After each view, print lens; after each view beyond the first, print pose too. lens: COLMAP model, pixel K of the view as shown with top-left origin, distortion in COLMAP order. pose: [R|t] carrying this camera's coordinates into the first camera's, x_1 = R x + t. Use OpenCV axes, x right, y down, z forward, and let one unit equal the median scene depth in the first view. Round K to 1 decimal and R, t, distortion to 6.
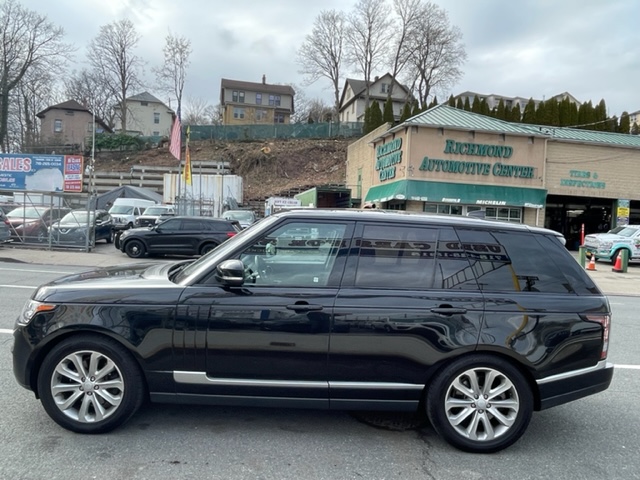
lens RADIAL K [[482.7, 0, 317.8], [0, 482.7, 240.9], [0, 0, 1]] dist [0.009817, -0.026942]
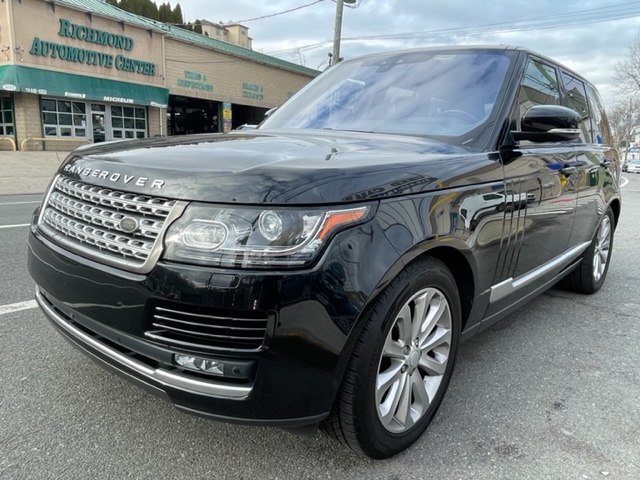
lens RADIAL K [[482.7, 0, 323.7], [0, 482.7, 237.7], [0, 0, 1]] dist [0.009817, -0.026942]
pose [[0.660960, -0.167215, 0.731554, -0.095873], [0.030180, 0.979992, 0.196733, 0.008019], [-0.749814, -0.107954, 0.652782, 0.081476]]
